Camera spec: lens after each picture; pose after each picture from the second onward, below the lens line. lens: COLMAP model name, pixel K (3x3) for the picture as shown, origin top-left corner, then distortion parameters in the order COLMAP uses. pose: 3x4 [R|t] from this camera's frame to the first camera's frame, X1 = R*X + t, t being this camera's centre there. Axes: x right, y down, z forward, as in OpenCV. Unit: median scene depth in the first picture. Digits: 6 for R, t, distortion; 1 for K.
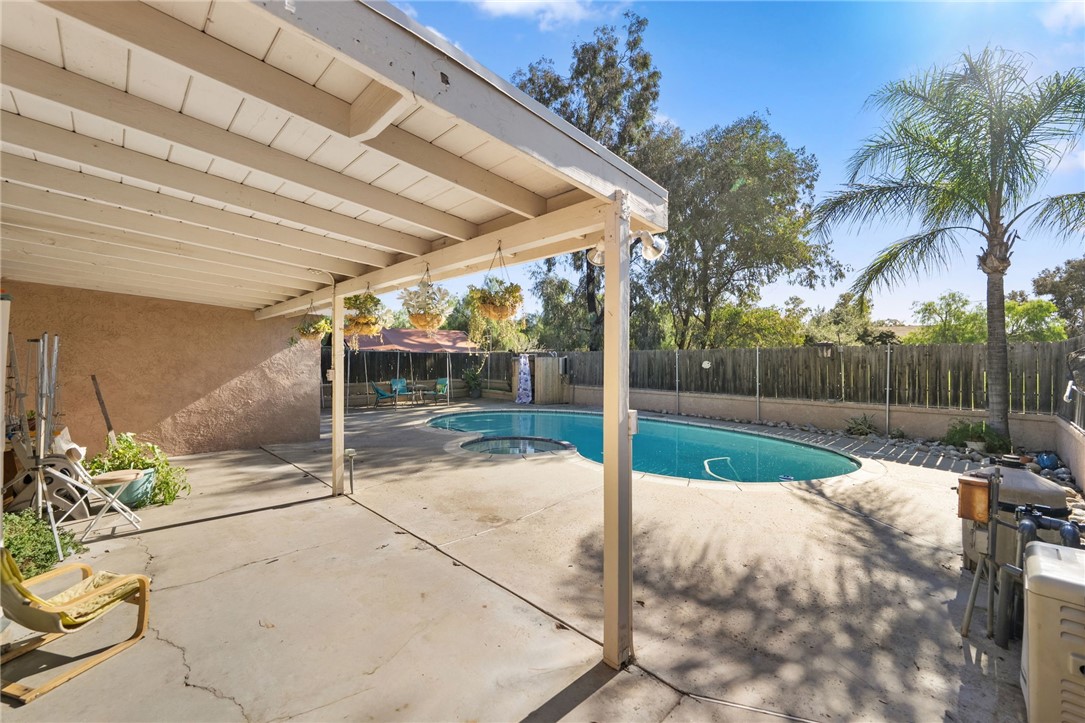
lens RADIAL K [[431.1, 0, 540.8], [0, 431.1, 360.4], [0, 0, 1]] dist [0.001150, 0.000015]
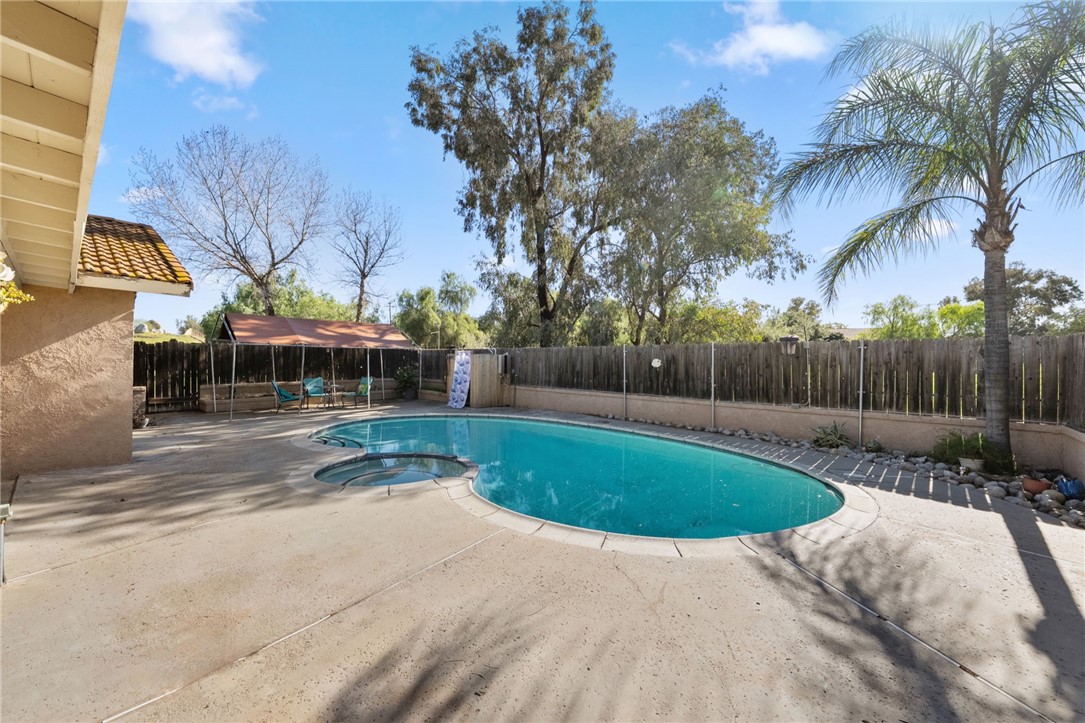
lens RADIAL K [[416.3, 0, 540.7], [0, 416.3, 359.0], [0, 0, 1]] dist [0.000675, -0.000098]
pose [[0.997808, 0.005557, 0.065936, 0.094619], [-0.005456, 0.999984, -0.001709, 0.004724], [-0.065945, 0.001346, 0.997822, 0.173379]]
